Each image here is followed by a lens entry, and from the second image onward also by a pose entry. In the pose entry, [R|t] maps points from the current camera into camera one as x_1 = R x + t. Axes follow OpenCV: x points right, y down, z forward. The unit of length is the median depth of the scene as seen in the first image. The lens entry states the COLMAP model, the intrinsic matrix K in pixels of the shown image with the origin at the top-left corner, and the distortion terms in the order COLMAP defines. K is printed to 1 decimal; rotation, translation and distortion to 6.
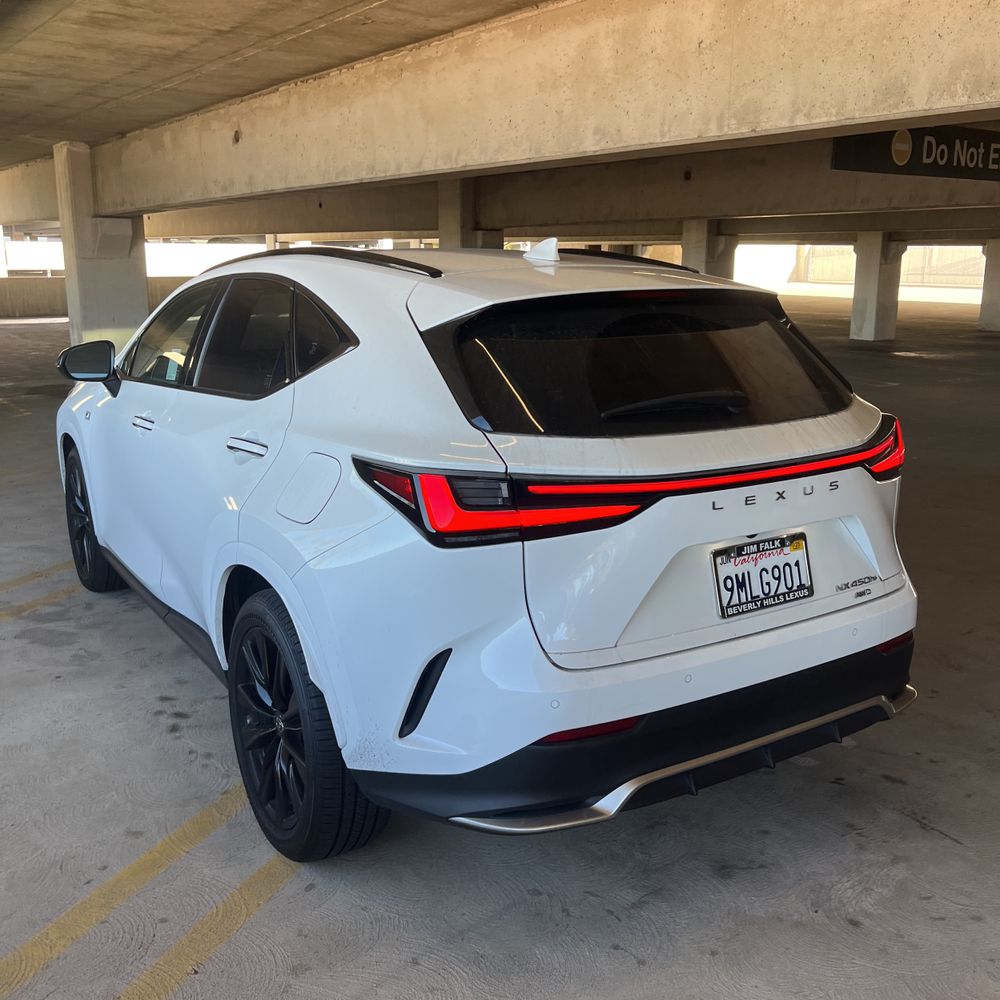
lens RADIAL K [[1018.9, 0, 496.0], [0, 1018.9, 496.9], [0, 0, 1]] dist [0.022997, 0.000000]
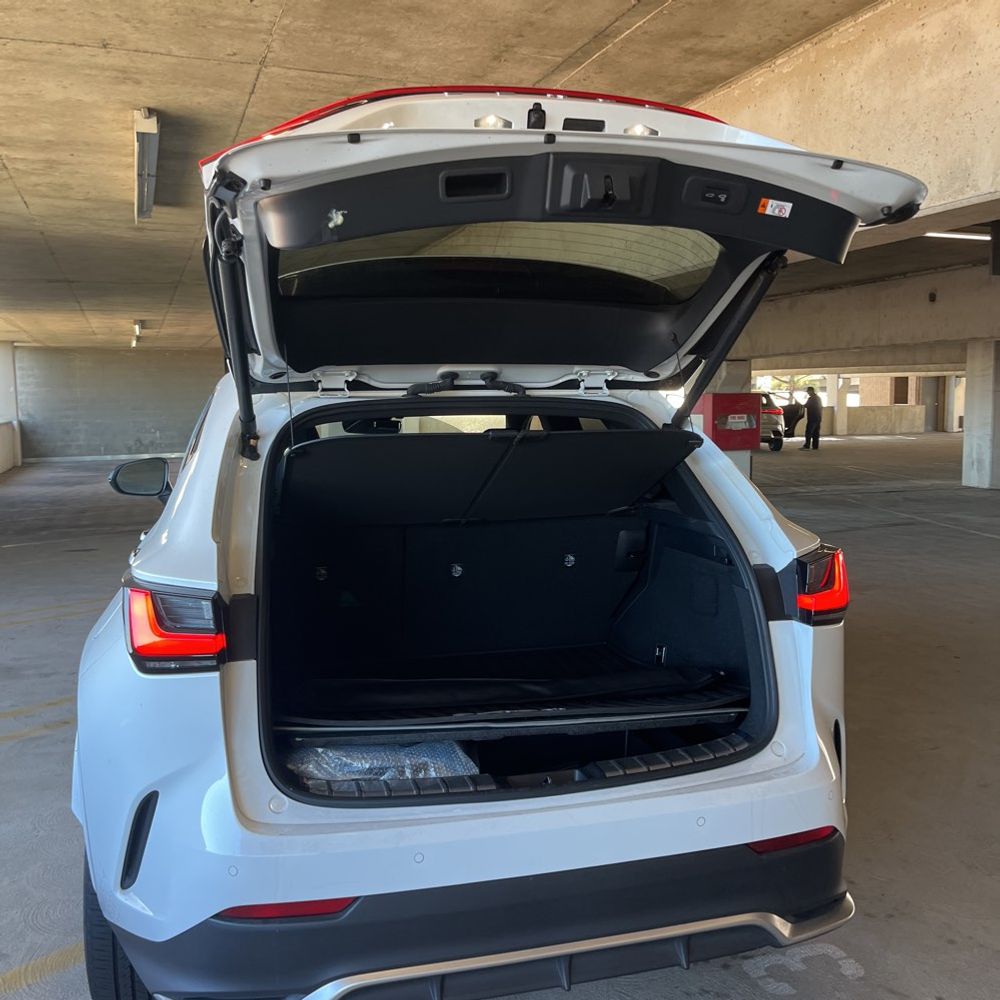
lens RADIAL K [[1018.9, 0, 513.3], [0, 1018.9, 497.7], [0, 0, 1]] dist [0.022997, 0.000000]
pose [[0.958307, 0.020001, -0.285038, 0.267323], [-0.056687, 0.991027, -0.121042, -0.005879], [0.280060, 0.132153, 0.950843, 0.117390]]
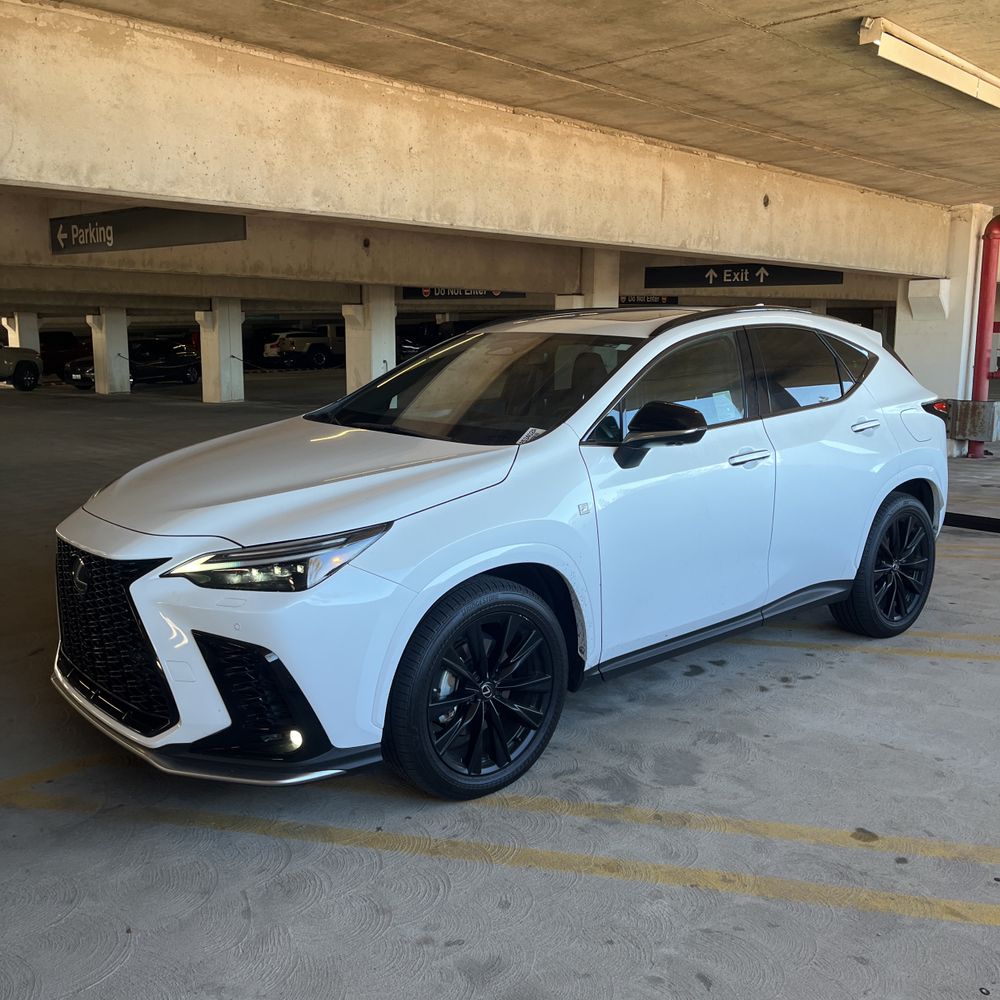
lens RADIAL K [[1018.9, 0, 494.4], [0, 1018.9, 500.0], [0, 0, 1]] dist [0.022997, 0.000000]
pose [[-0.160875, -0.171798, 0.971908, -1.280487], [0.218510, 0.954098, 0.204819, -0.292343], [-0.962483, 0.245322, -0.115951, 1.293057]]
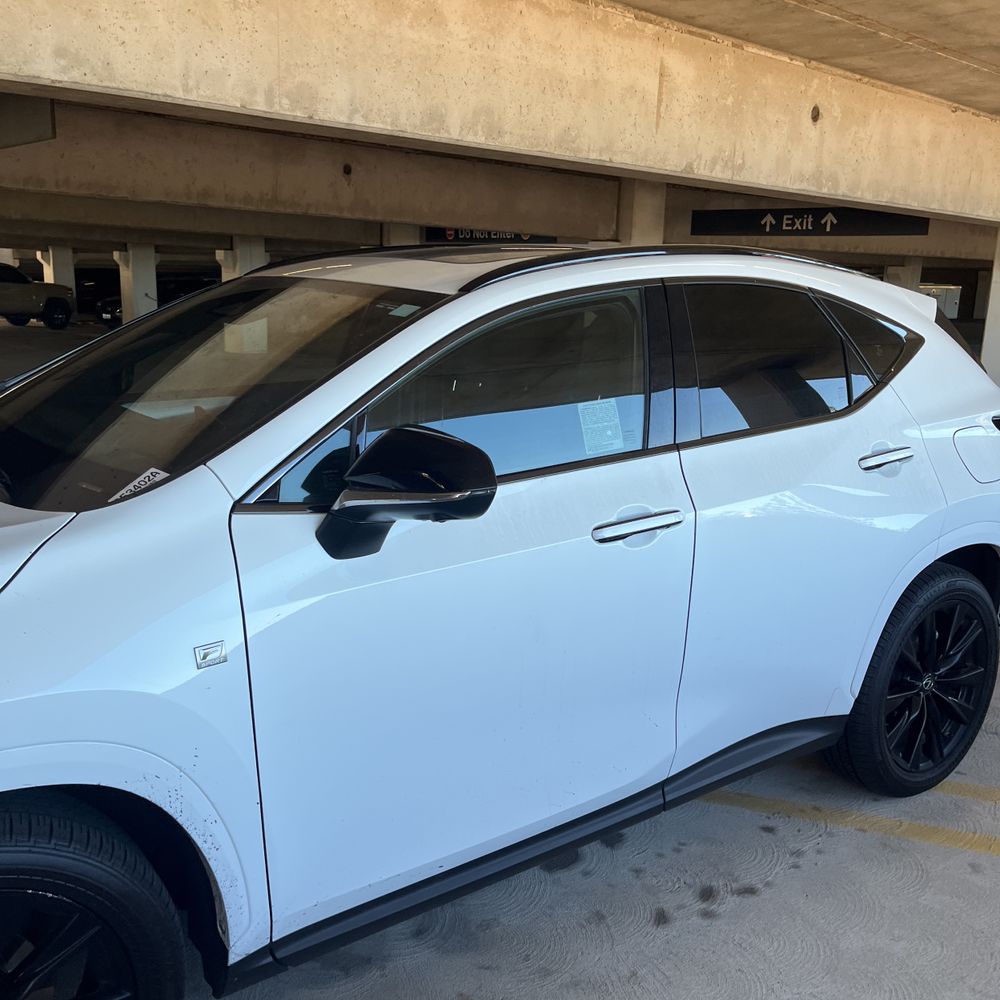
lens RADIAL K [[1018.9, 0, 493.9], [0, 1018.9, 514.4], [0, 0, 1]] dist [0.022997, 0.000000]
pose [[-0.077083, -0.236113, 0.968663, -0.843934], [0.191572, 0.949944, 0.246795, -0.223828], [-0.978447, 0.204592, -0.027992, 1.007663]]
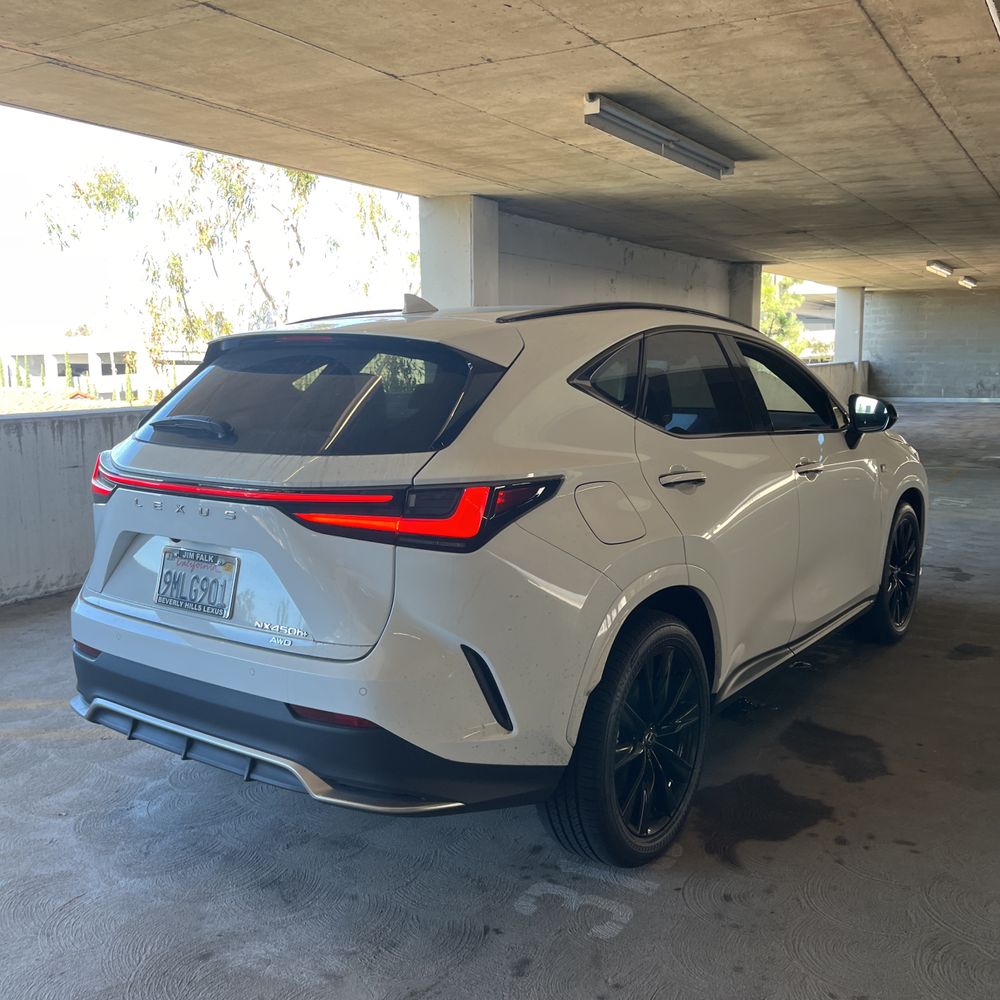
lens RADIAL K [[1018.9, 0, 522.8], [0, 1018.9, 497.8], [0, 0, 1]] dist [0.022997, 0.000000]
pose [[0.393344, 0.133080, -0.909709, 0.823989], [-0.203904, 0.977454, 0.054826, -0.086695], [0.896495, 0.163928, 0.411611, 0.496417]]
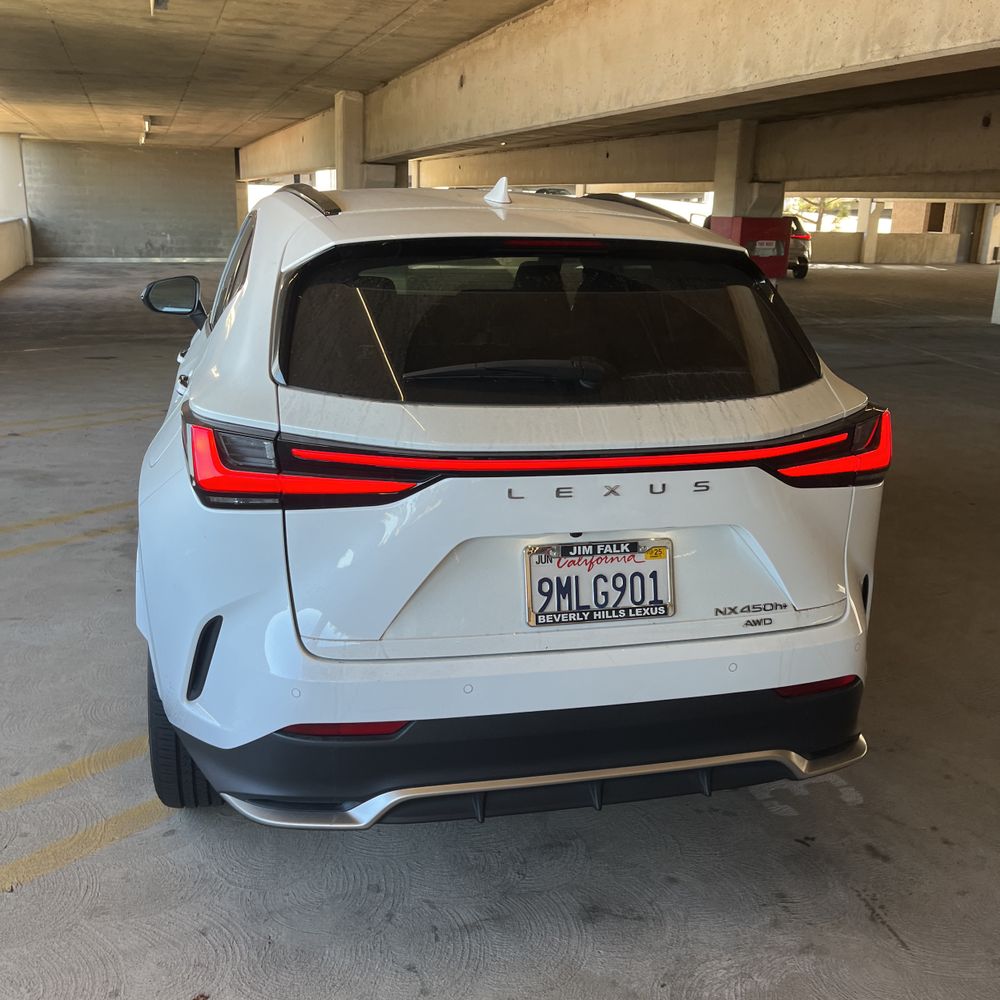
lens RADIAL K [[1018.9, 0, 491.4], [0, 1018.9, 493.5], [0, 0, 1]] dist [0.022997, 0.000000]
pose [[0.947634, 0.109777, -0.299897, 0.246826], [-0.097913, 0.993710, 0.054353, -0.019511], [0.303977, -0.022143, 0.952422, 0.103160]]
